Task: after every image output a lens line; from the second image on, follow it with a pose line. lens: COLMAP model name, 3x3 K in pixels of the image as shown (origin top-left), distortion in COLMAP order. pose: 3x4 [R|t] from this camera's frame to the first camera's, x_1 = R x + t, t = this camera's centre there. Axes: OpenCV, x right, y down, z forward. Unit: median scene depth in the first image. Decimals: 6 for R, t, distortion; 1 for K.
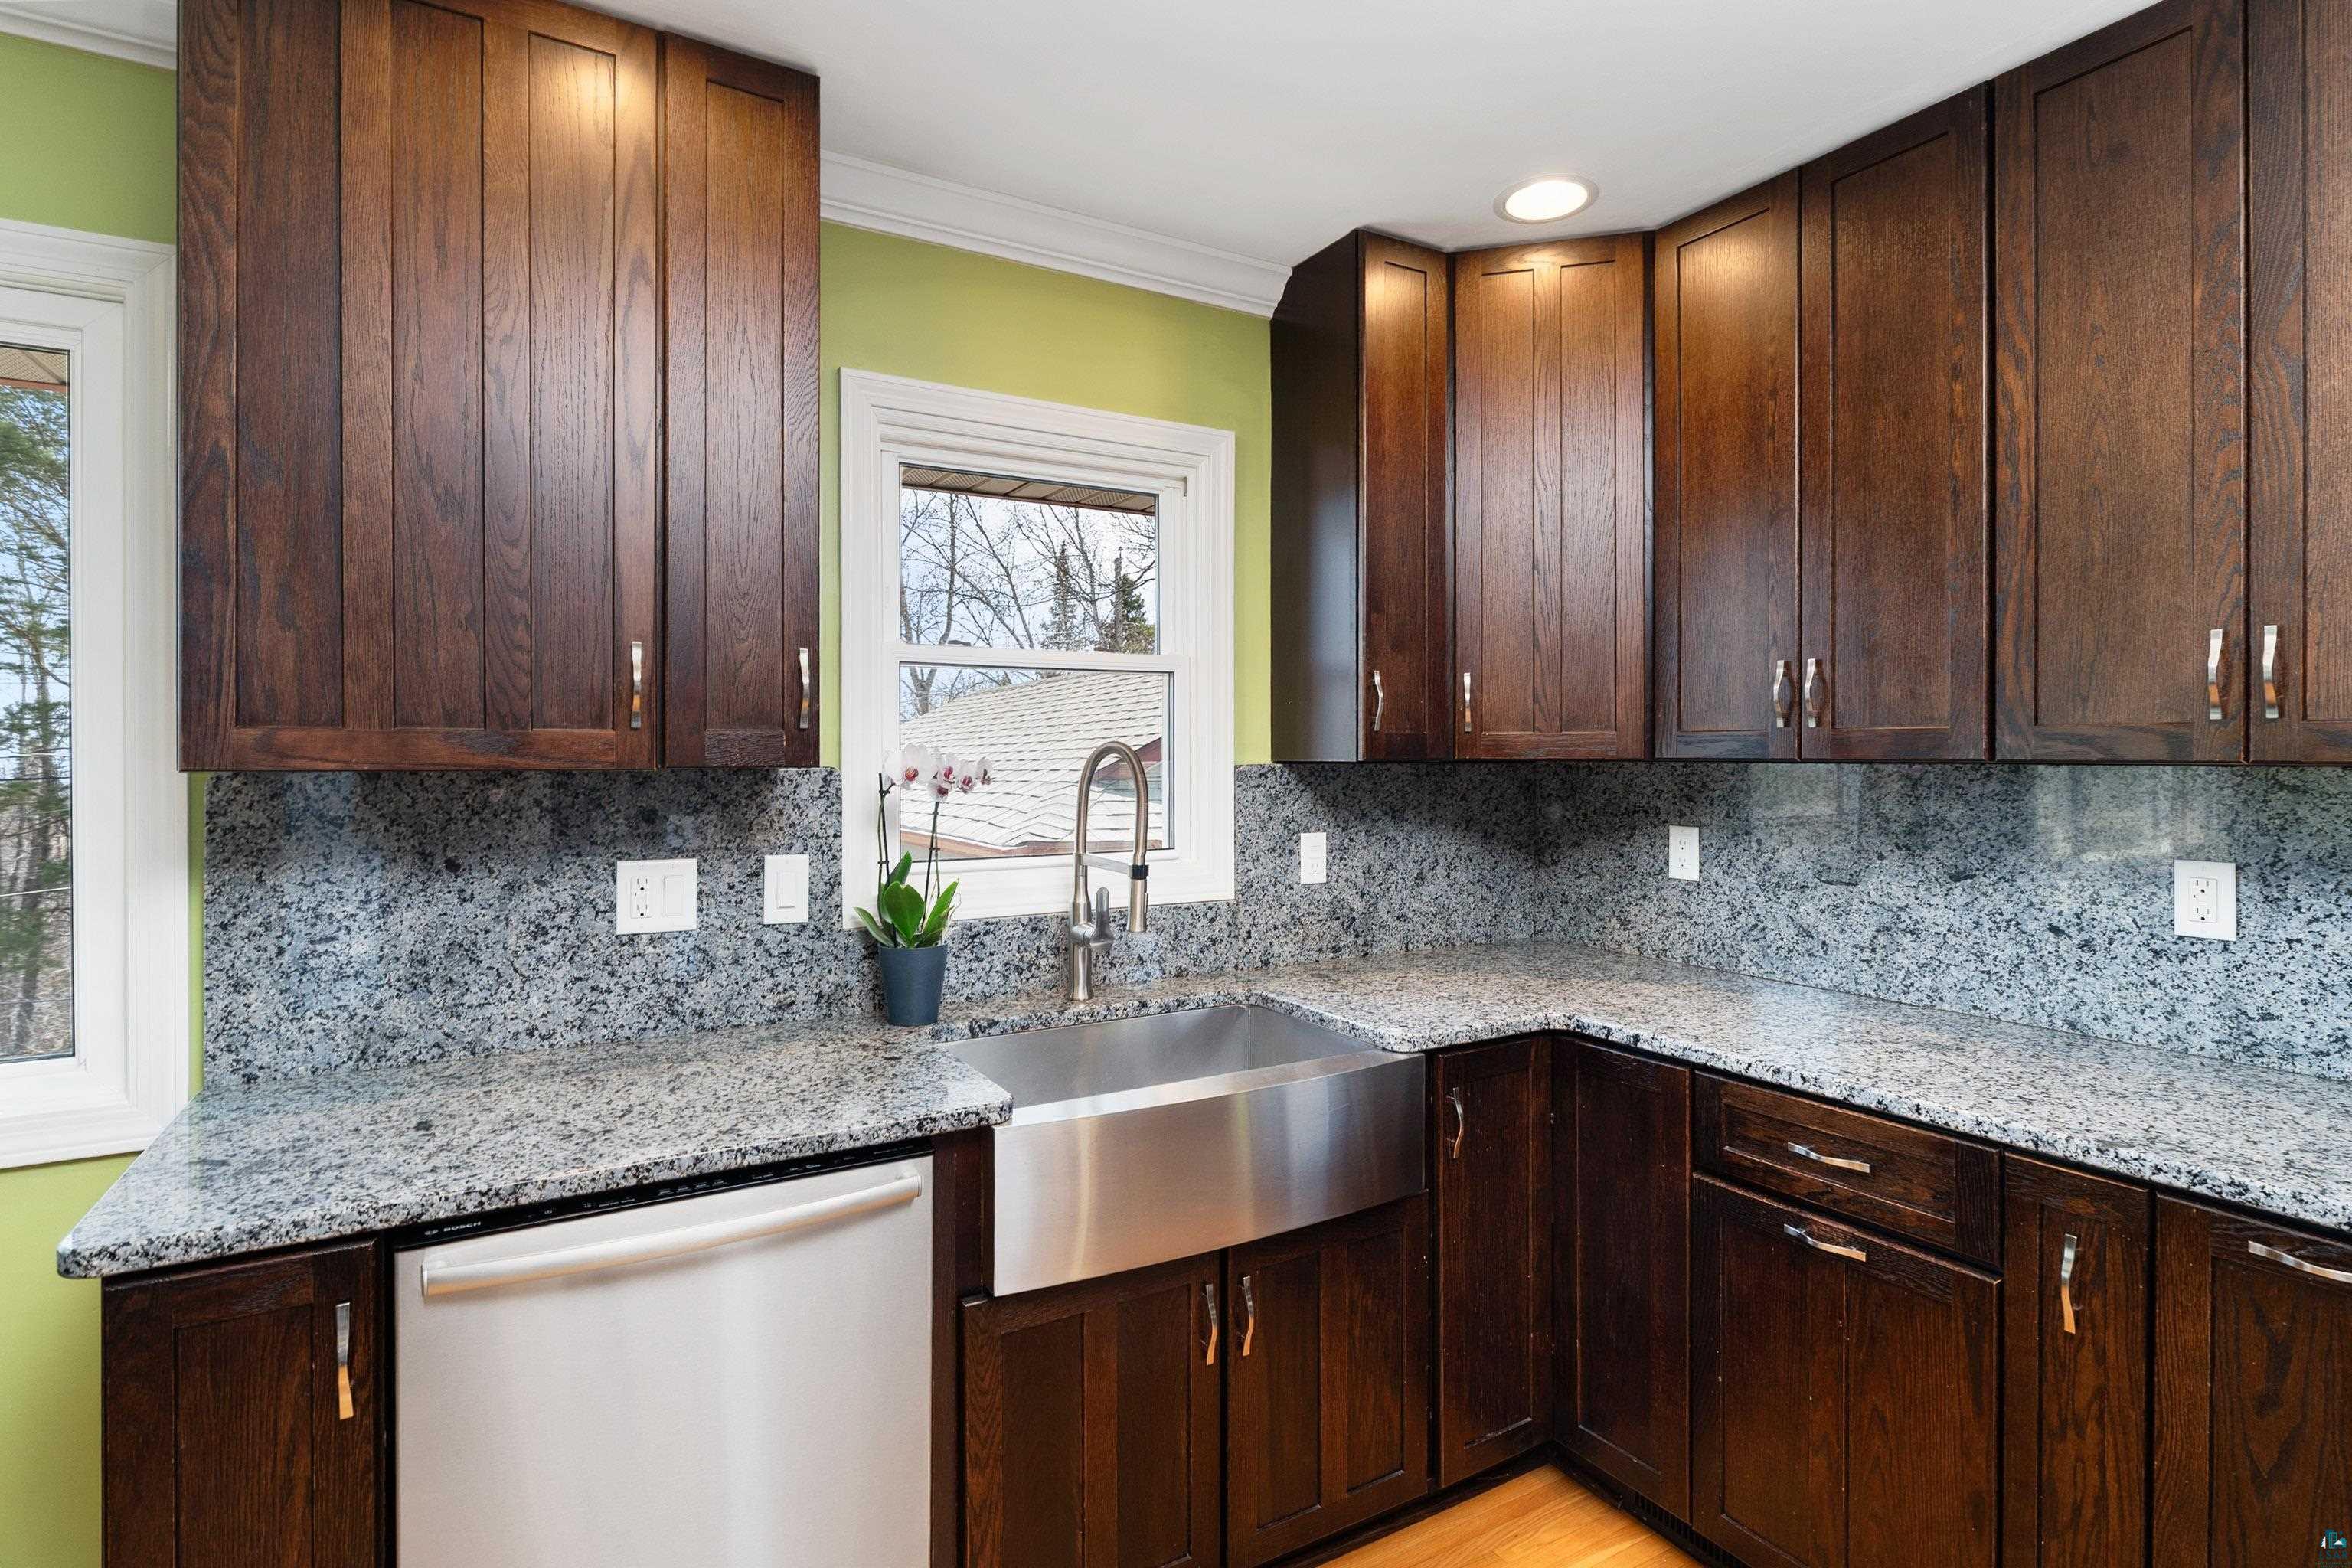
lens RADIAL K [[1154.1, 0, 1181.5], [0, 1154.1, 762.6], [0, 0, 1]] dist [-0.004980, 0.000975]
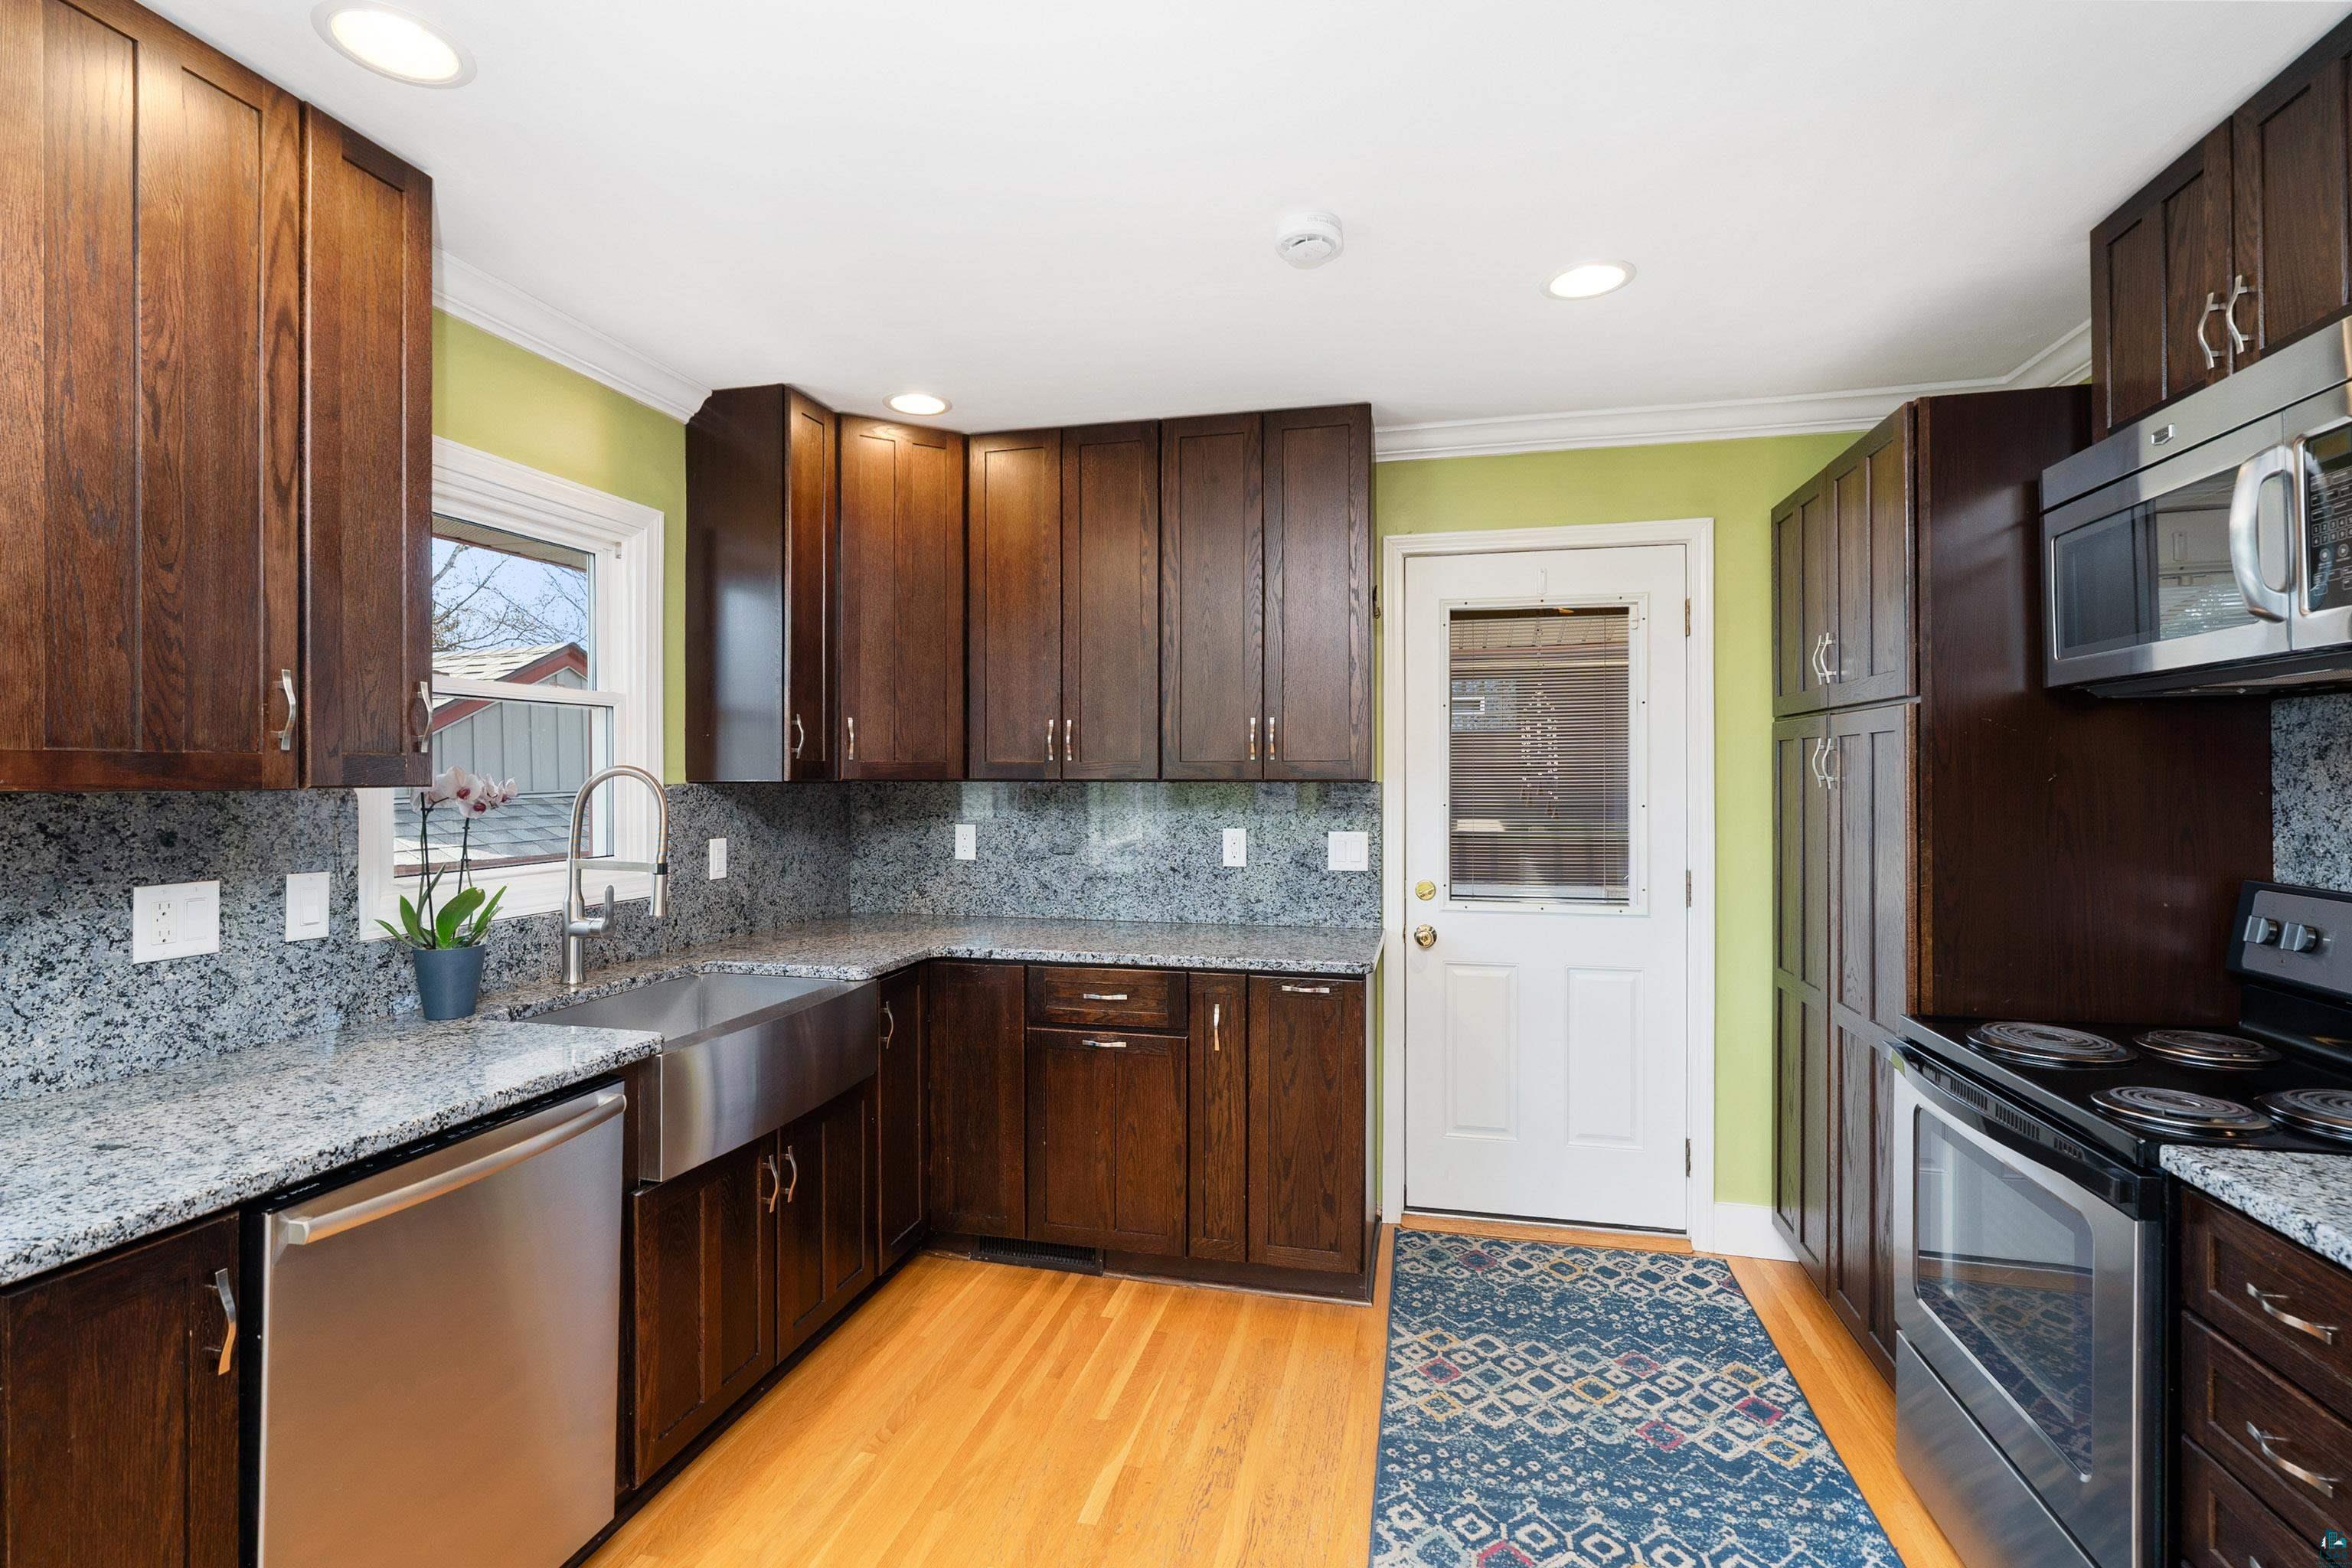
lens RADIAL K [[1077.3, 0, 1178.0], [0, 1077.3, 789.2], [0, 0, 1]] dist [0.000525, 0.000950]
pose [[0.695713, -0.007849, 0.718277, -0.521054], [0.004710, 0.999969, 0.006366, 0.002535], [-0.718305, -0.001045, 0.695728, -0.243050]]
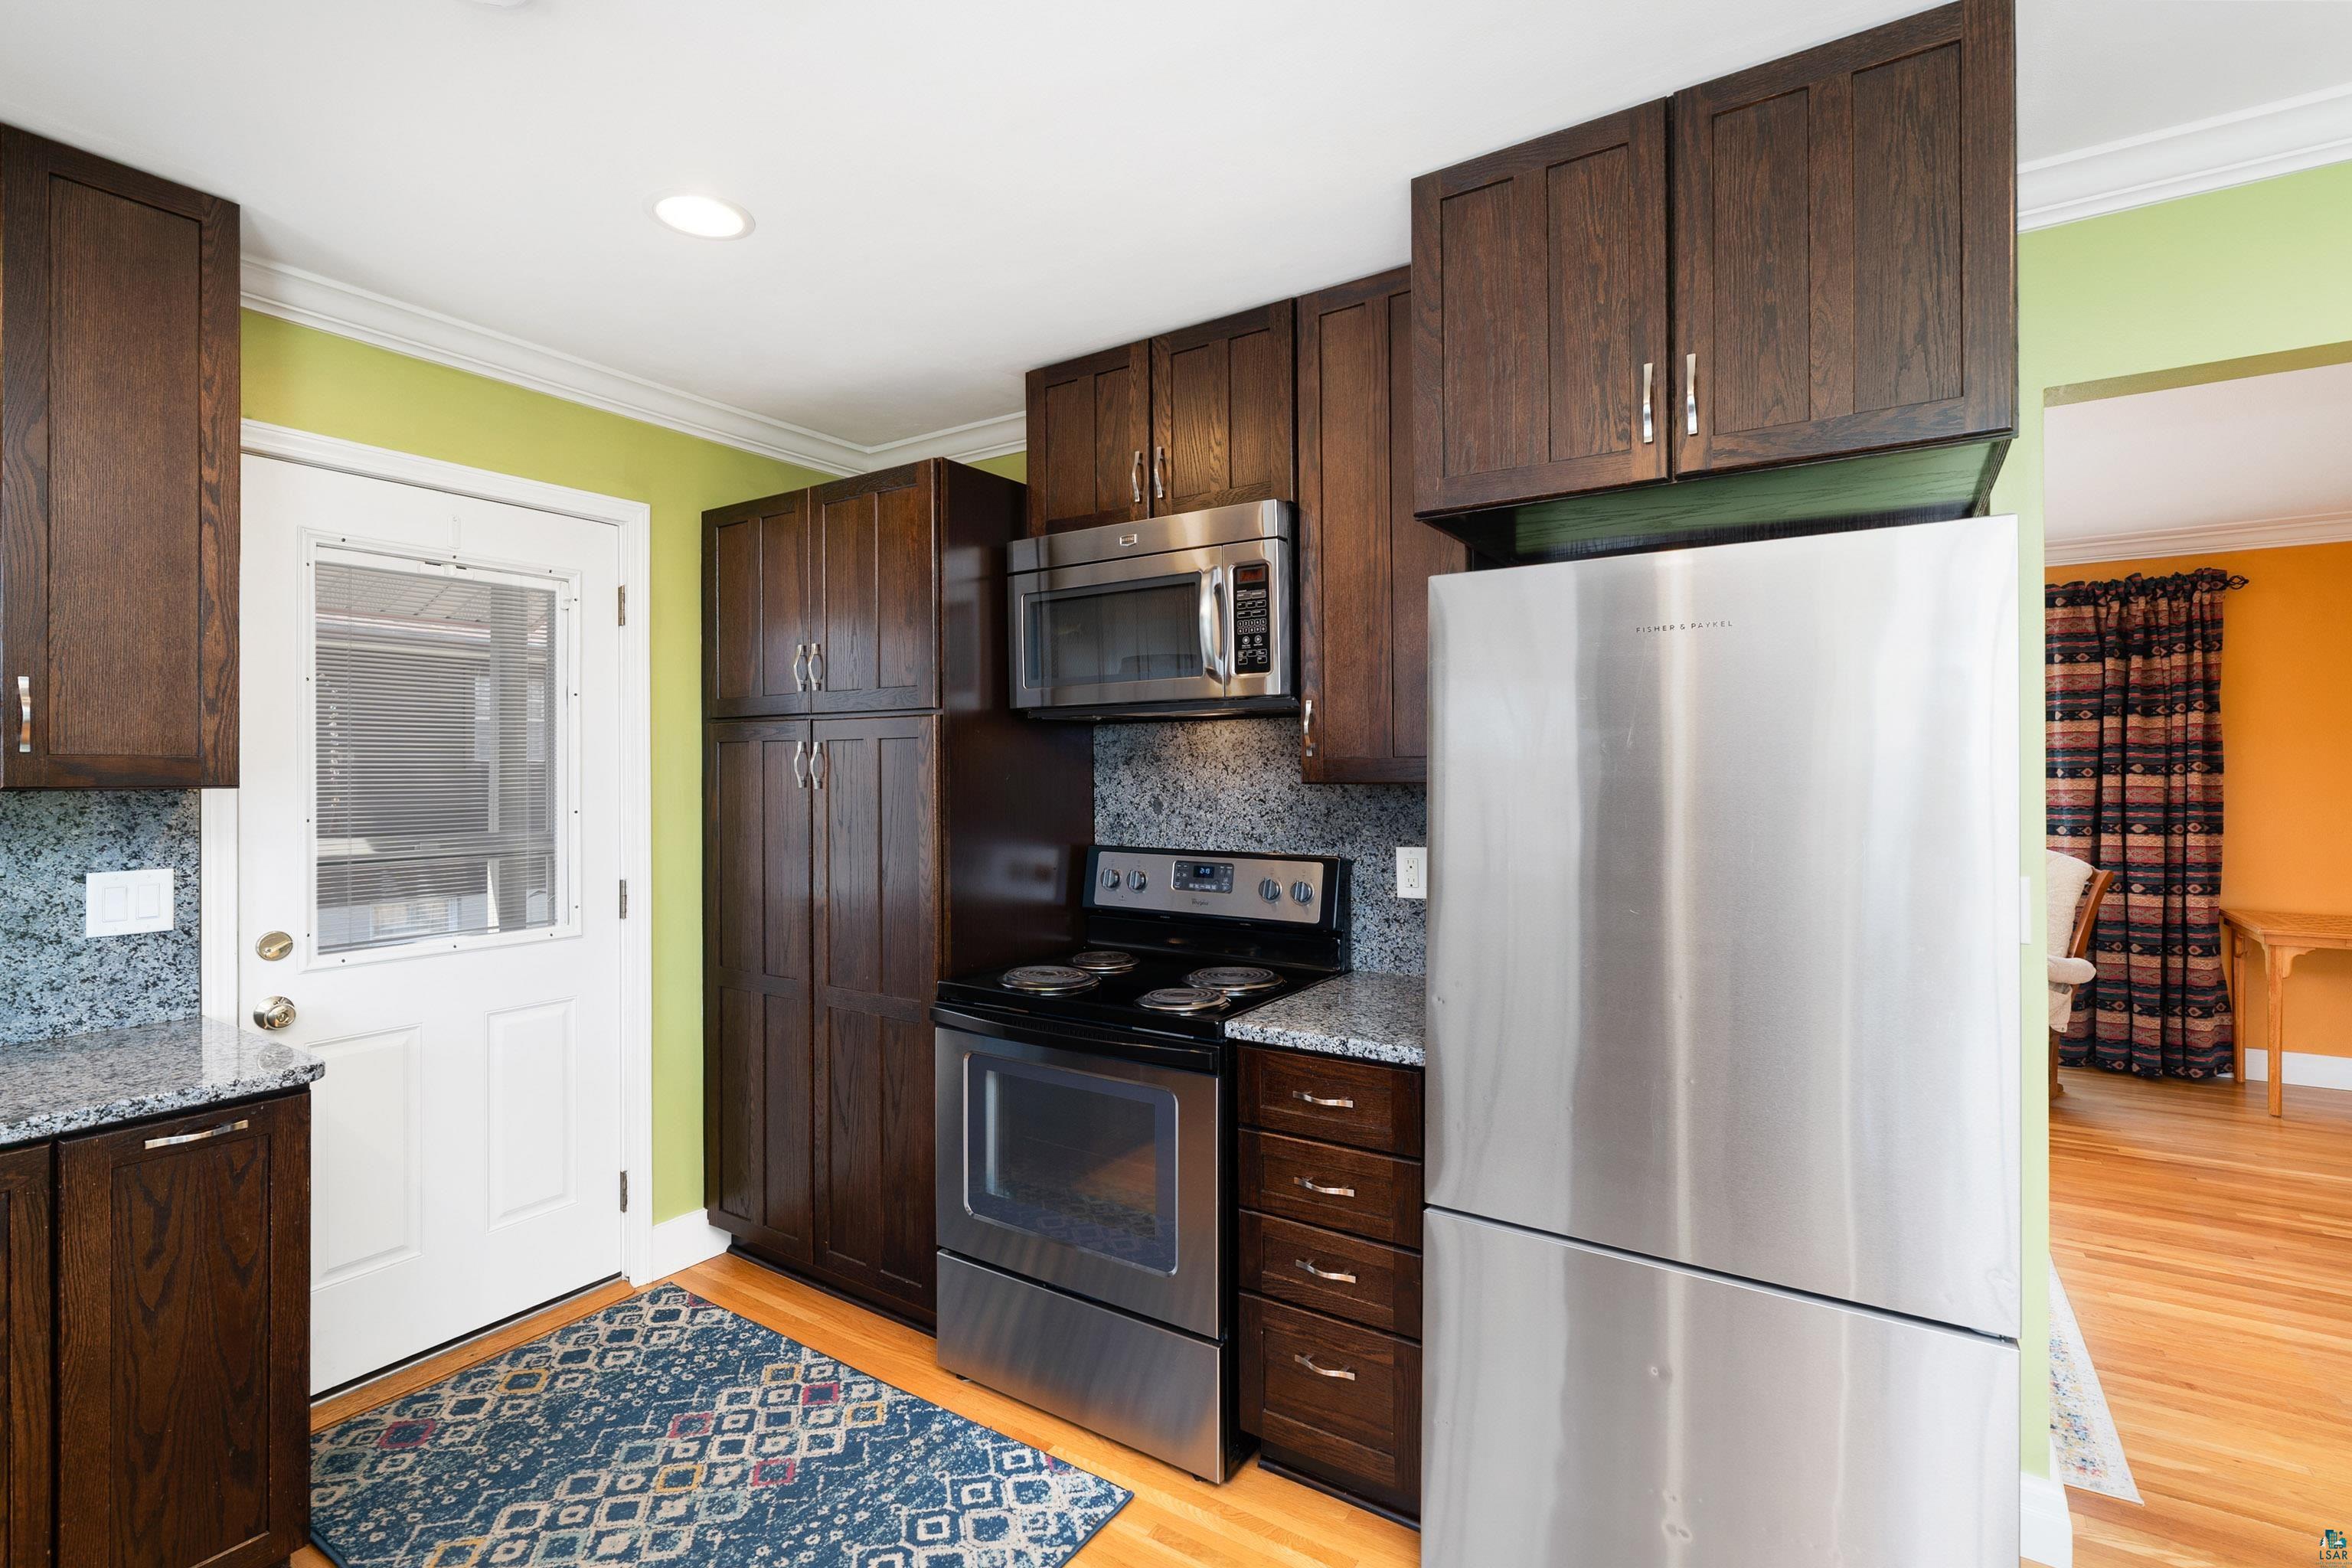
lens RADIAL K [[1061.1, 0, 1176.0], [0, 1061.1, 784.0], [0, 0, 1]] dist [-0.001657, 0.000190]
pose [[-0.437947, -0.005833, 0.898982, -0.477722], [0.010737, 0.999874, 0.011718, -0.003334], [-0.898937, 0.014784, -0.437829, 0.301170]]
